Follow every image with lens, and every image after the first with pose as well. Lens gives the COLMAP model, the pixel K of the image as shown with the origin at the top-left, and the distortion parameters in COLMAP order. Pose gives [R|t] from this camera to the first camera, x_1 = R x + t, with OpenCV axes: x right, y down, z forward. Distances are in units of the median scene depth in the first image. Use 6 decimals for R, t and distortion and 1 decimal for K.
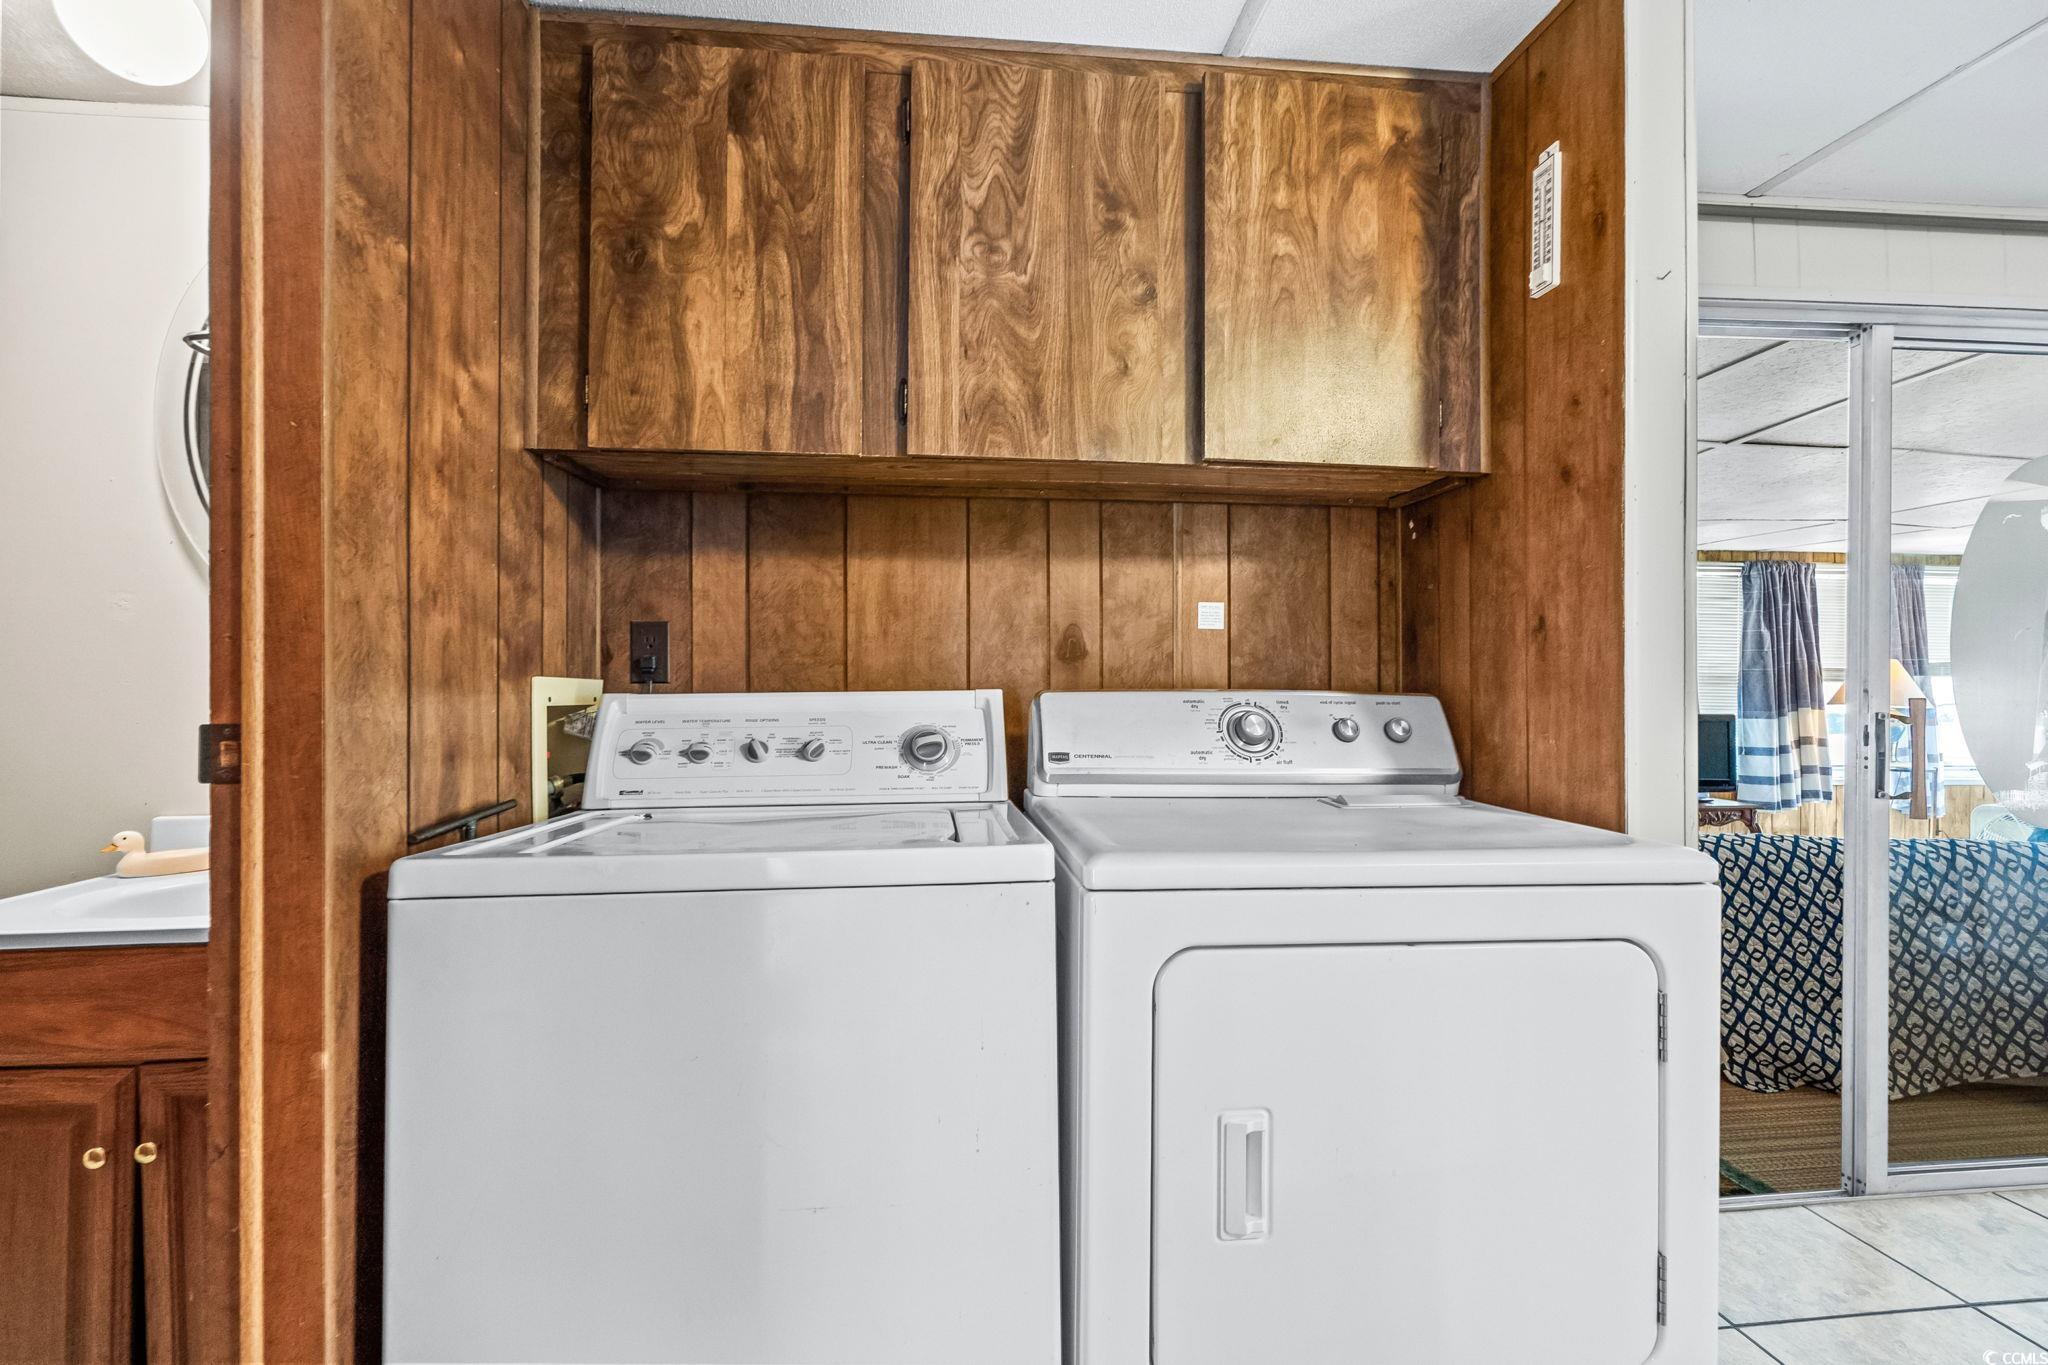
lens RADIAL K [[942.9, 0, 1021.3], [0, 942.9, 691.4], [0, 0, 1]] dist [-0.008233, 0.002349]
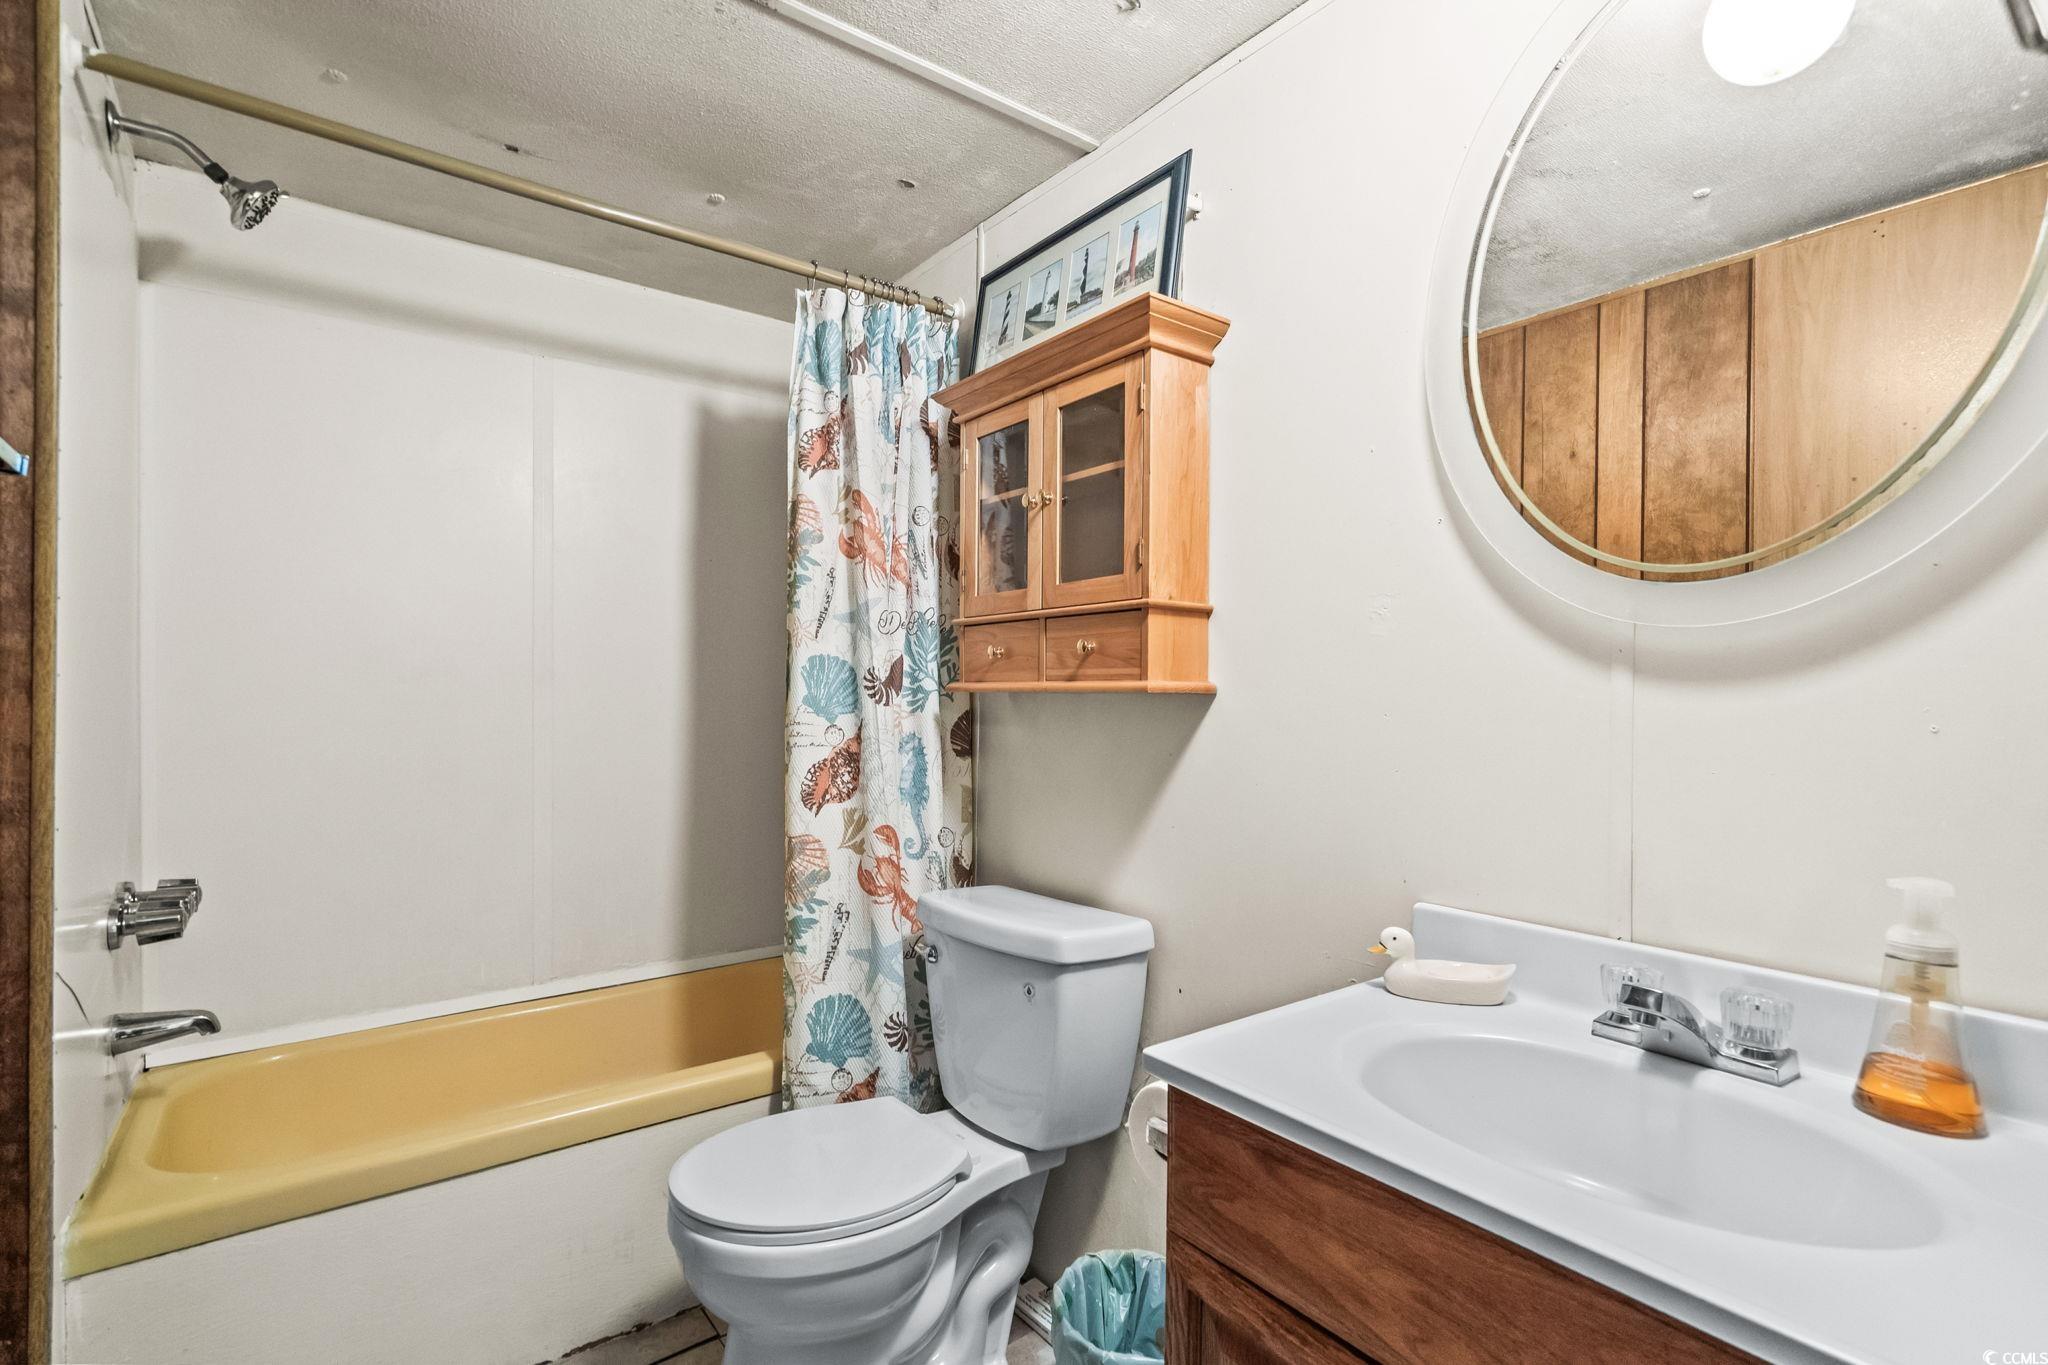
lens RADIAL K [[942.9, 0, 1023.7], [0, 942.9, 685.7], [0, 0, 1]] dist [-0.008233, 0.002349]
pose [[0.515598, 0.002662, -0.856827, -0.485868], [-0.000576, 0.999996, 0.002760, -0.038334], [0.856831, -0.000930, 0.515597, 0.385193]]
